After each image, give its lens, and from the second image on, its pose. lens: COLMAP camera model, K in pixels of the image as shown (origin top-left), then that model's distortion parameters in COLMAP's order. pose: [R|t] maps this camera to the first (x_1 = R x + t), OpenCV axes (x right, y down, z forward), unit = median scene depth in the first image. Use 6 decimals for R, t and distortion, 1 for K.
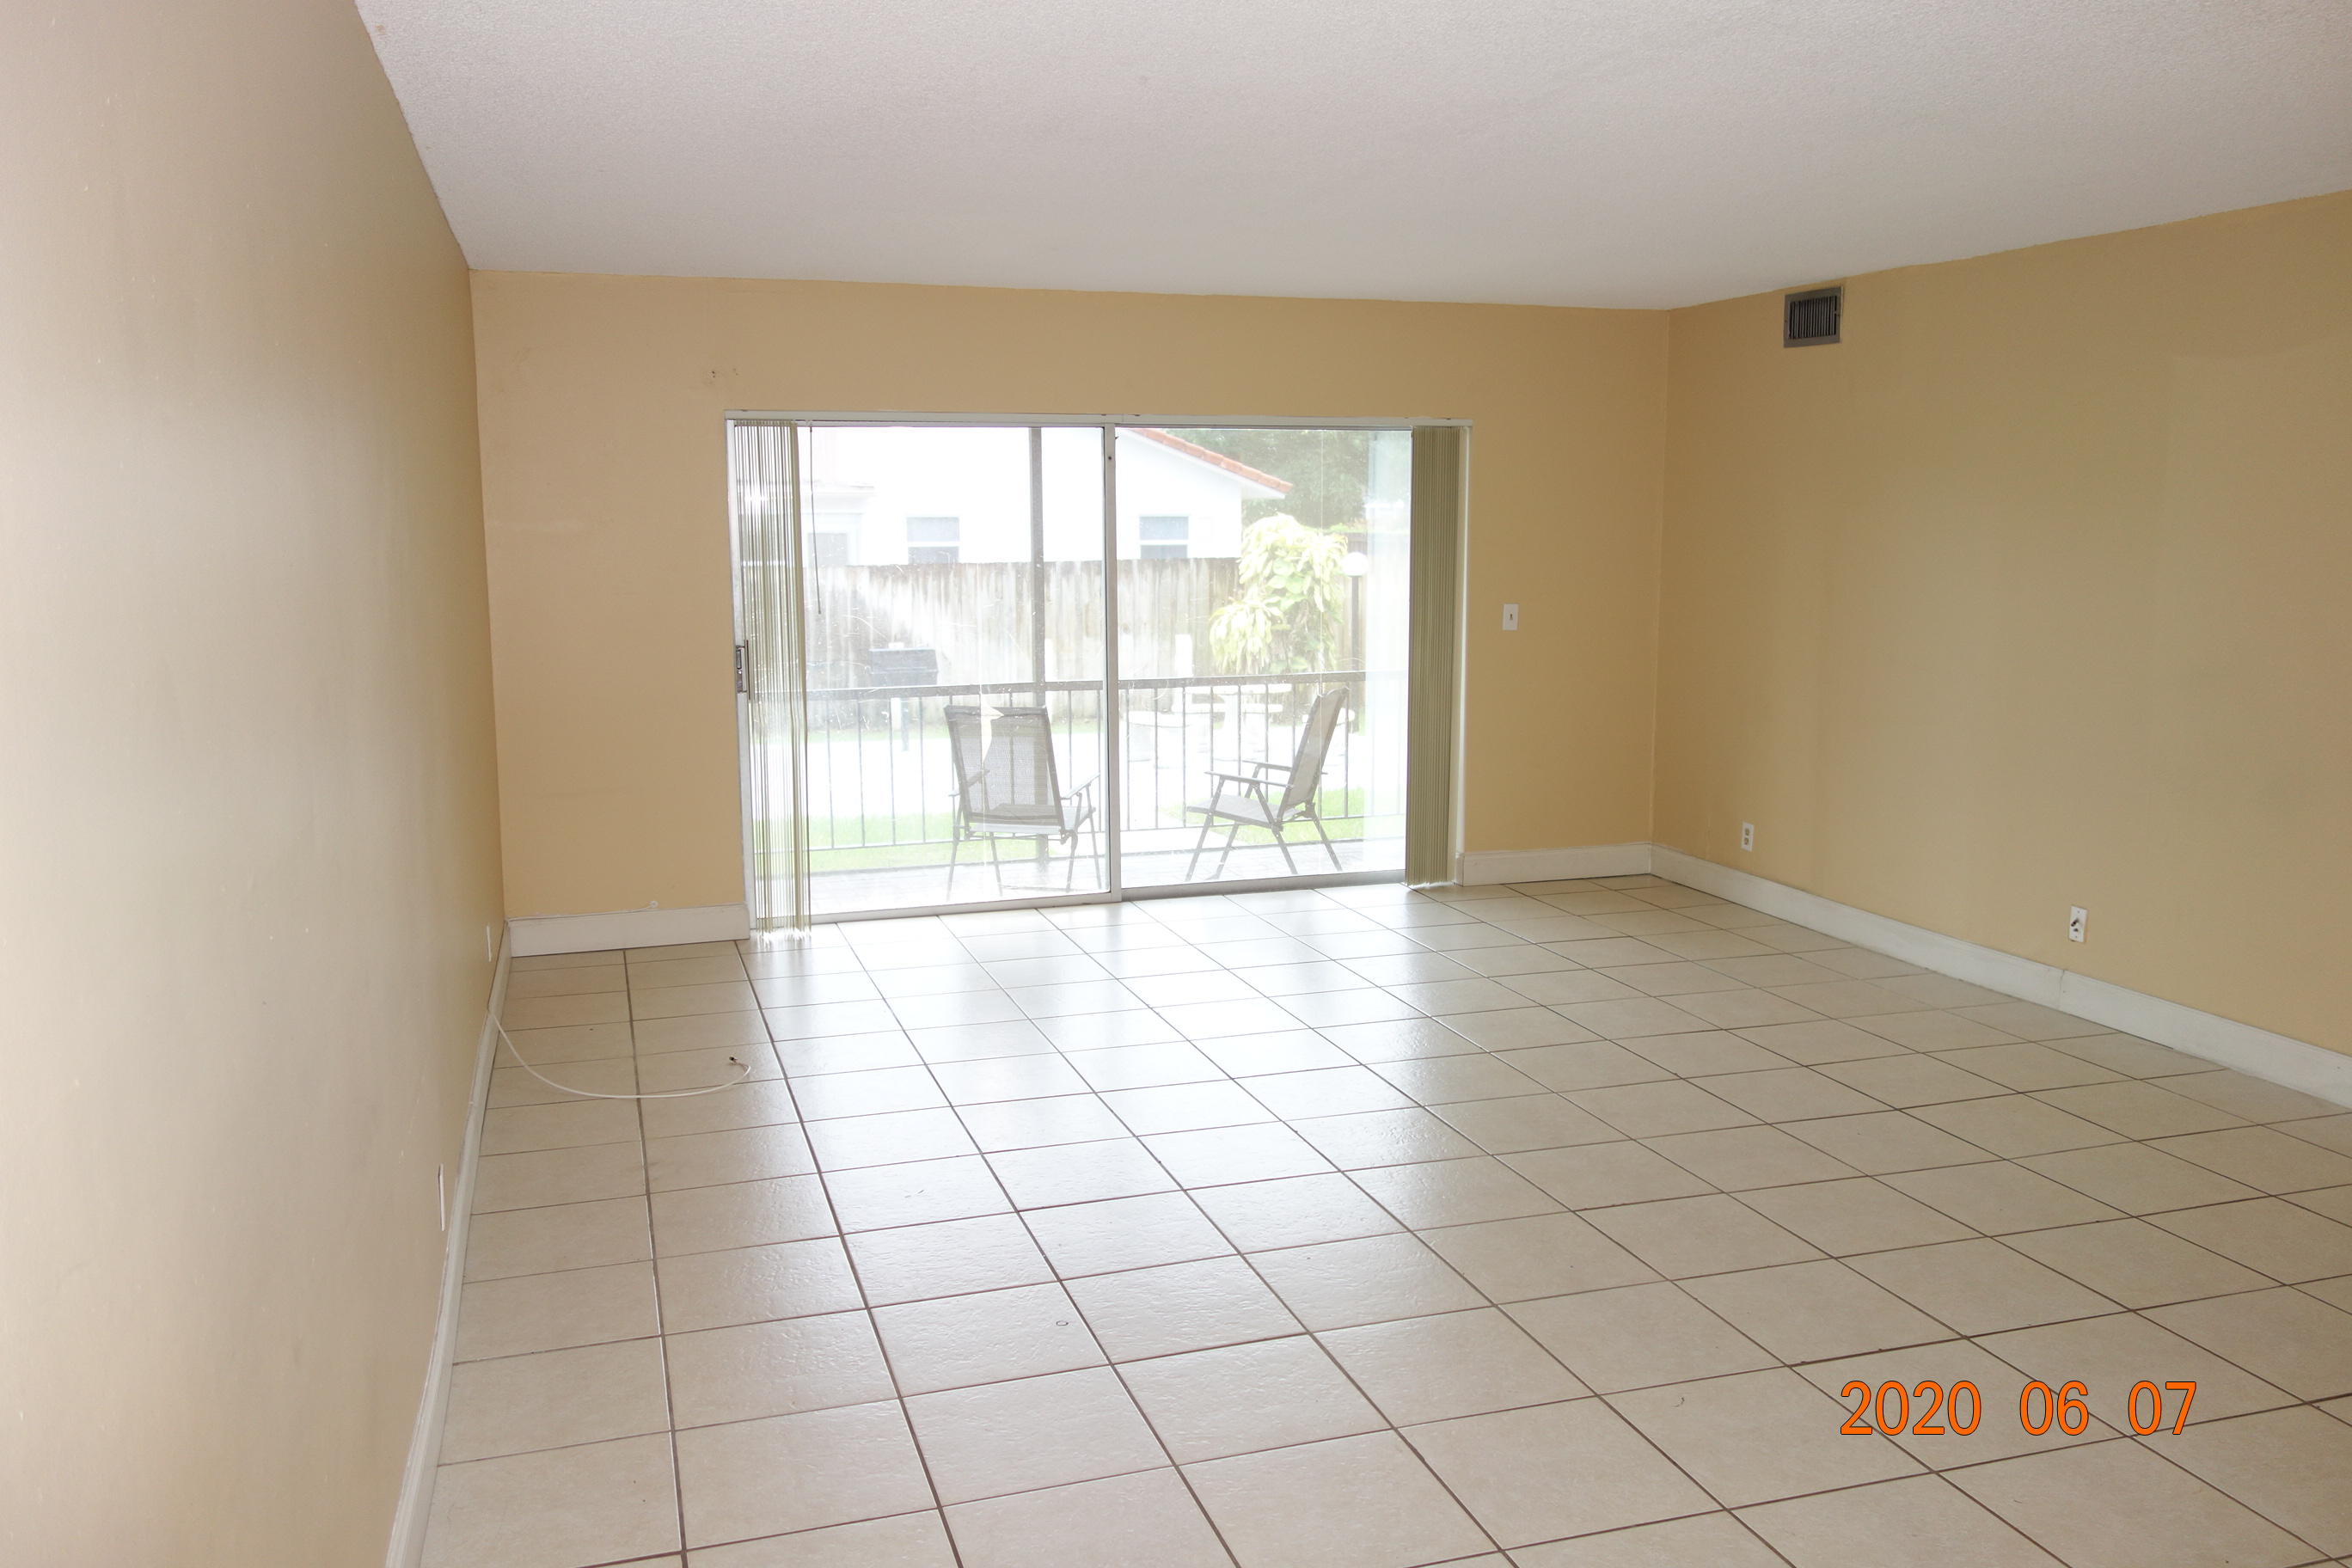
lens RADIAL K [[1836.1, 0, 1179.5], [0, 1836.1, 785.0], [0, 0, 1]] dist [0.003484, 0.010470]
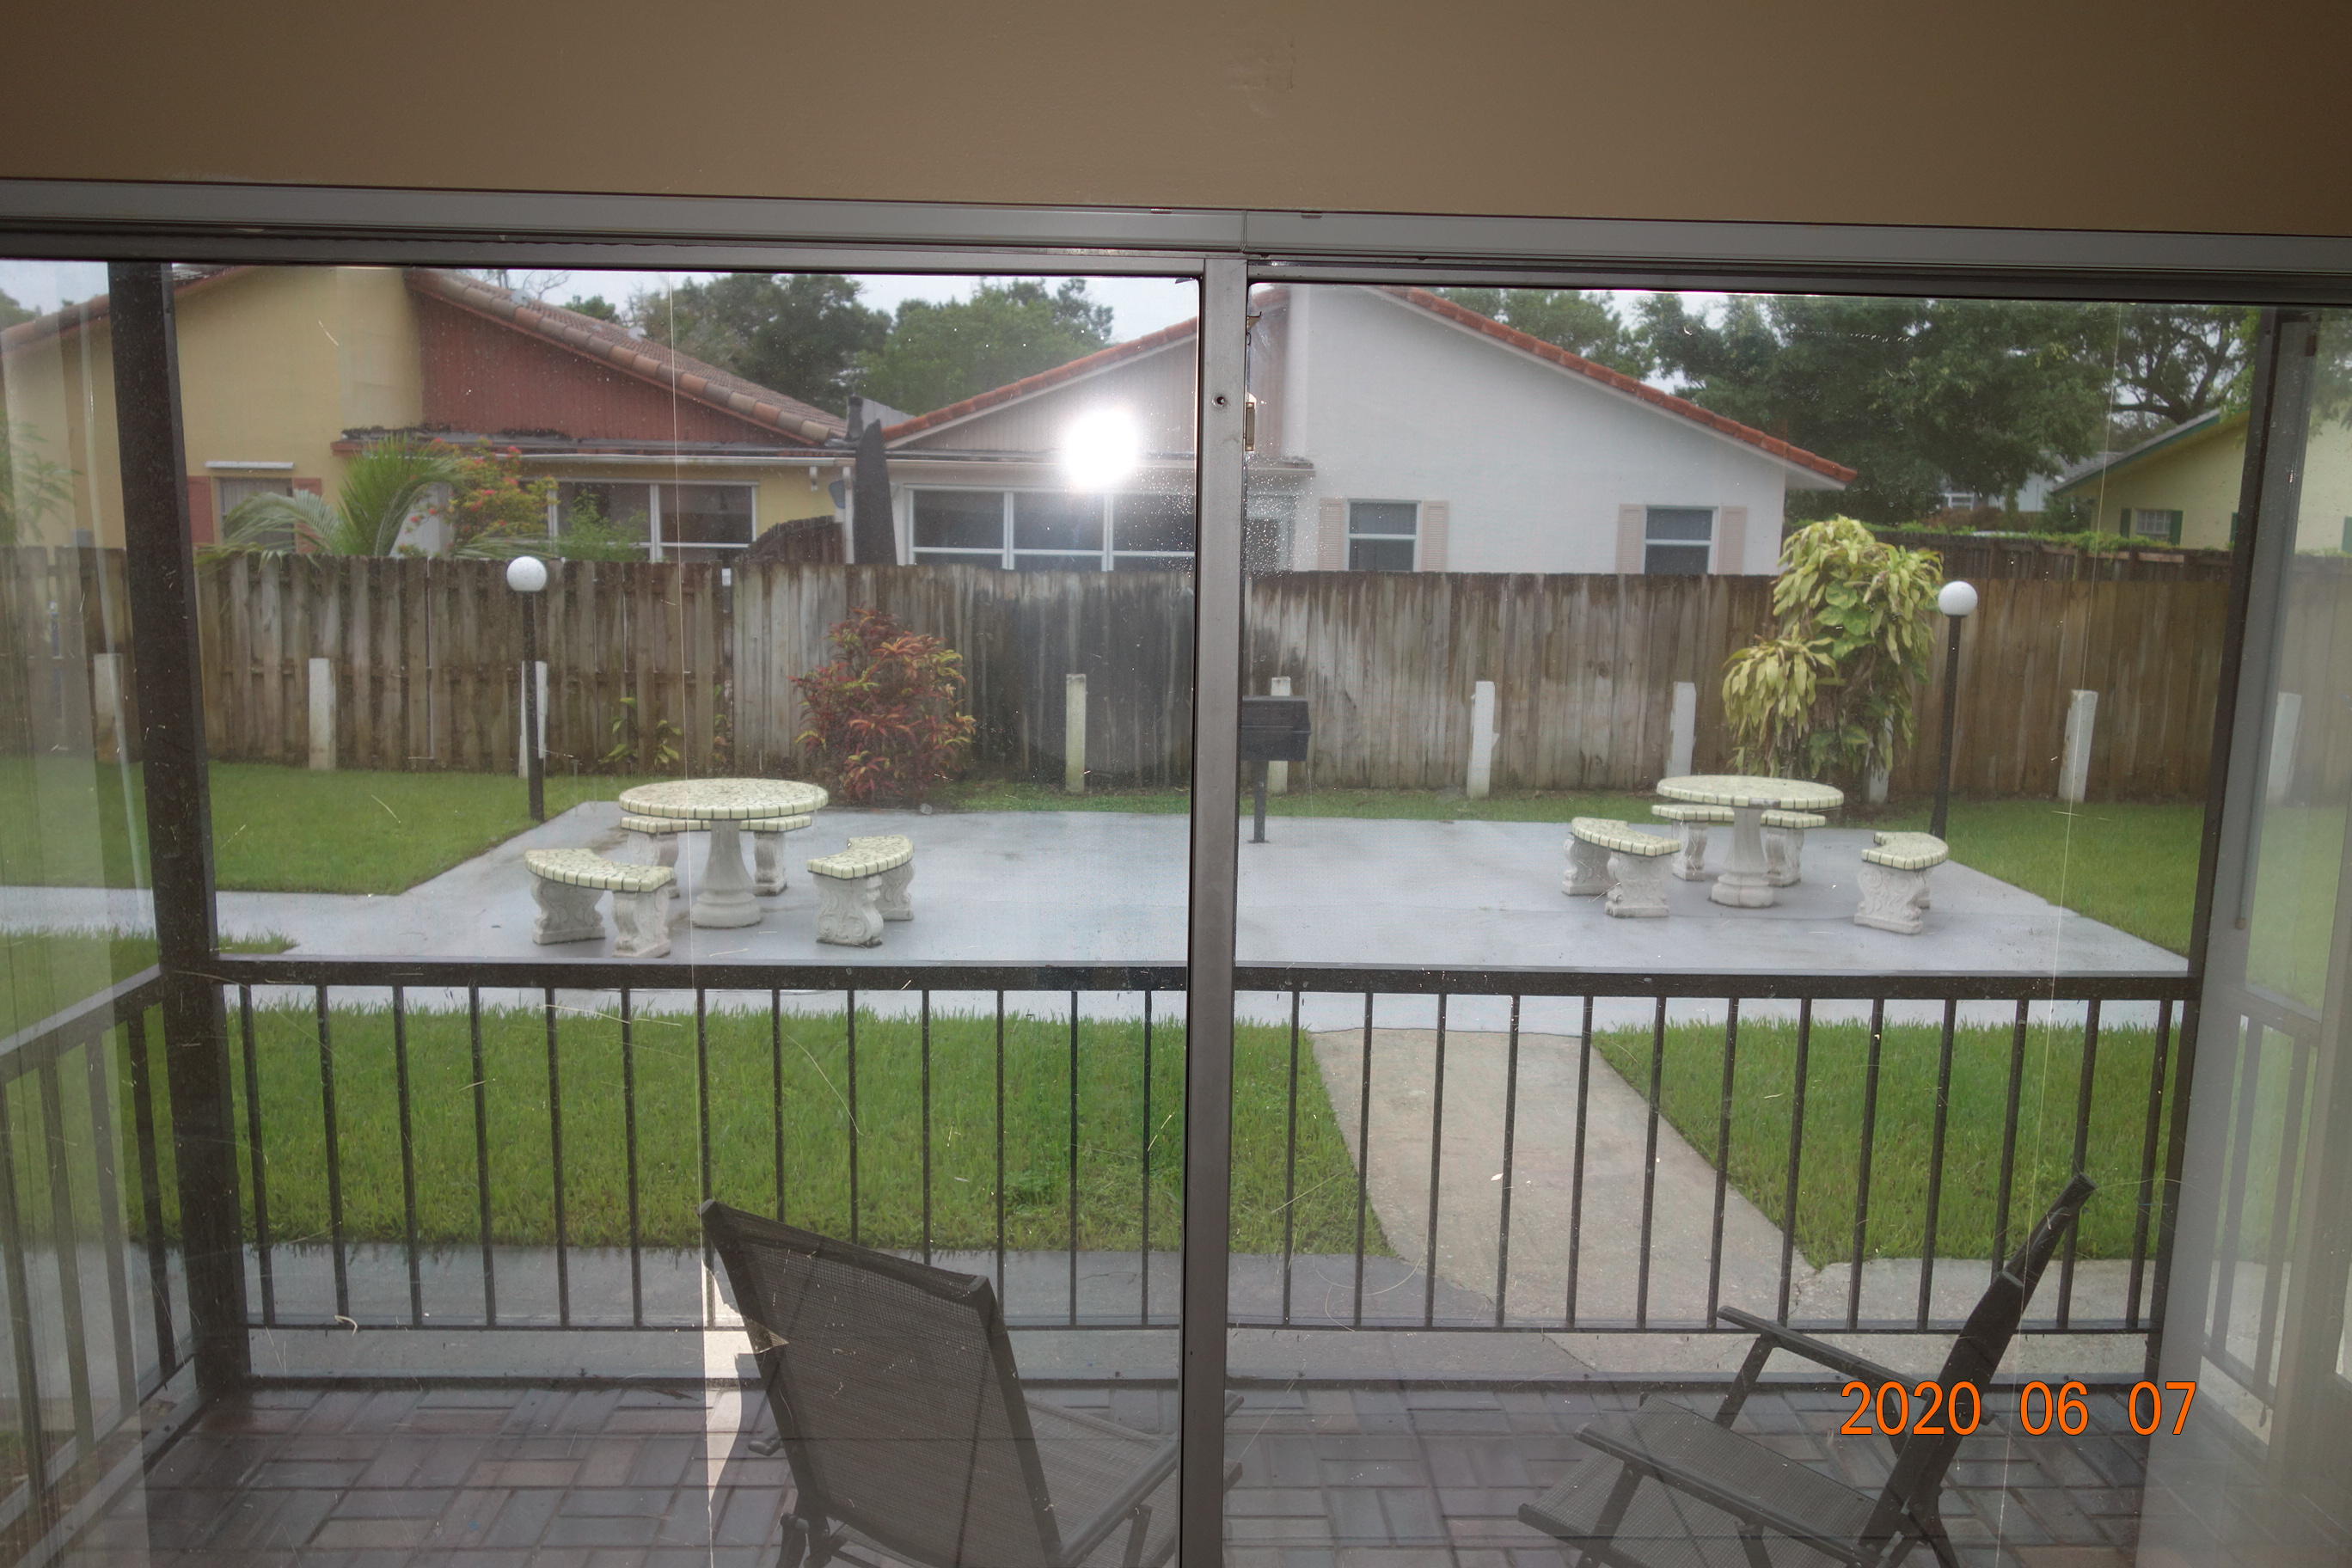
lens RADIAL K [[1836.1, 0, 1174.4], [0, 1836.1, 790.2], [0, 0, 1]] dist [0.003484, 0.010470]
pose [[0.959492, 0.067823, -0.273450, 0.010175], [-0.063646, 0.997681, 0.024128, -0.046195], [0.274453, -0.005747, 0.961583, 0.268721]]
